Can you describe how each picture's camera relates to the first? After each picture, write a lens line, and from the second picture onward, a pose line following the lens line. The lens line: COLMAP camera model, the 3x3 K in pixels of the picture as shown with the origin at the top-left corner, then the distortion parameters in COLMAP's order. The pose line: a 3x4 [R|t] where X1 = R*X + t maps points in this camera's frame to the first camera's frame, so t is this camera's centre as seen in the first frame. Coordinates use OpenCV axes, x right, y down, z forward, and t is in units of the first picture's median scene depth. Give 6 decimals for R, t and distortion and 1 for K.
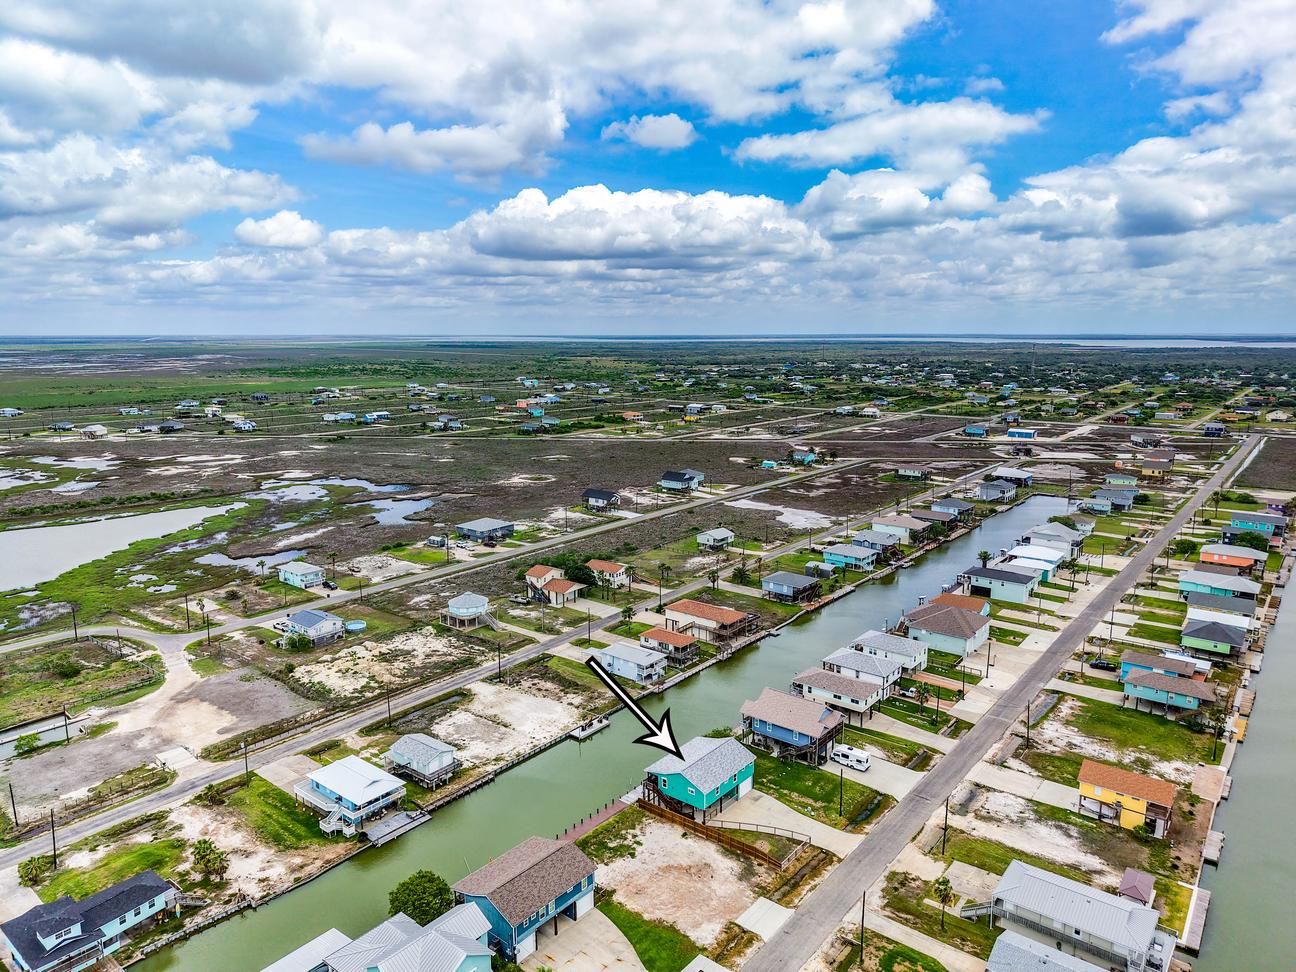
lens RADIAL K [[869.4, 0, 656.0], [0, 869.4, 490.5], [0, 0, 1]] dist [0.004684, -0.003660]
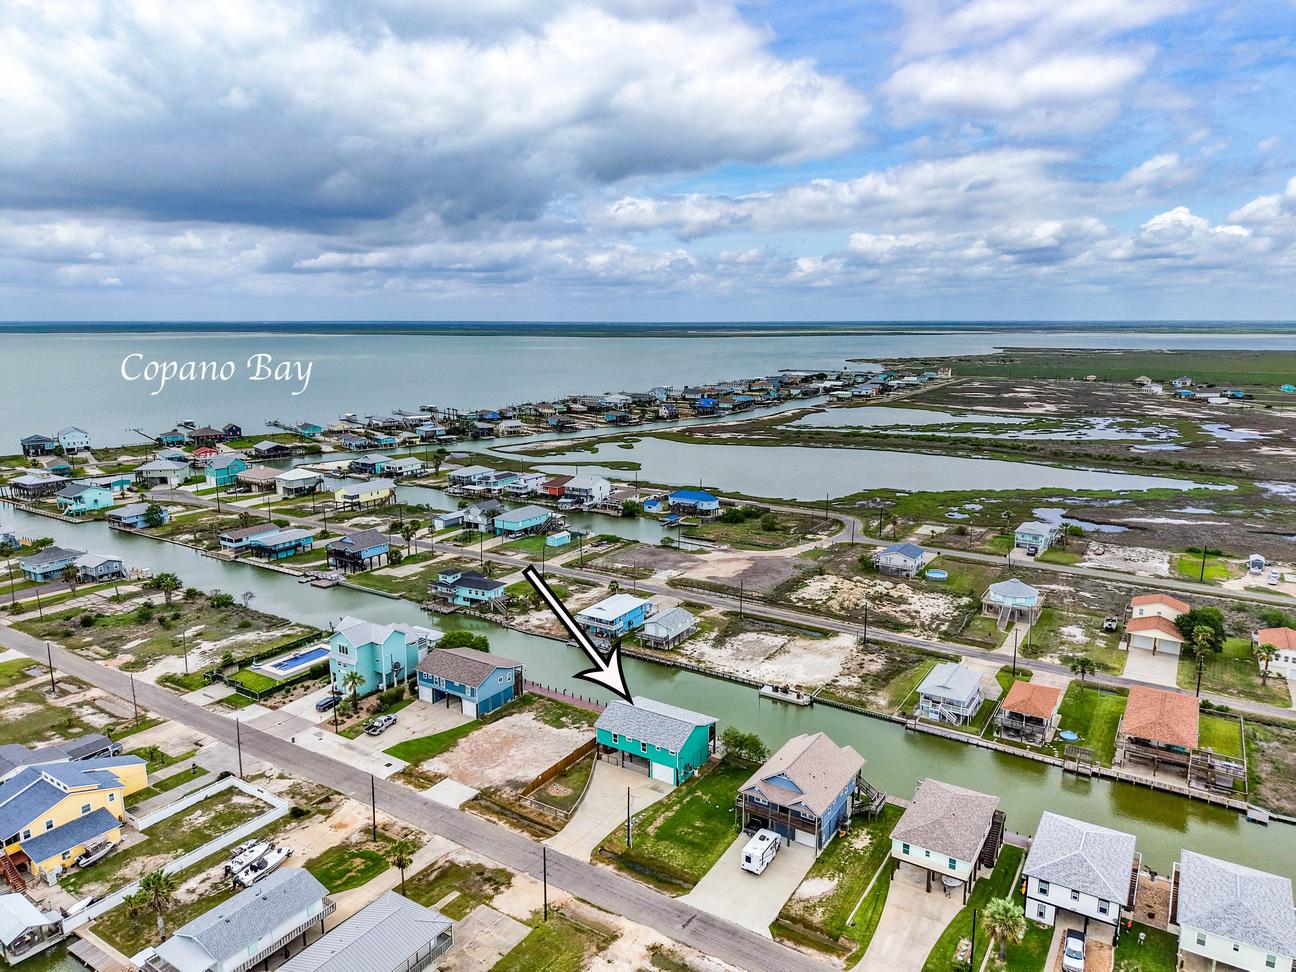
lens RADIAL K [[869.4, 0, 656.4], [0, 869.4, 480.1], [0, 0, 1]] dist [0.004684, -0.003660]
pose [[0.110512, 0.190895, -0.975370, 0.694691], [-0.184777, 0.968217, 0.168560, -0.071028], [0.976547, 0.161598, 0.142273, 0.633458]]
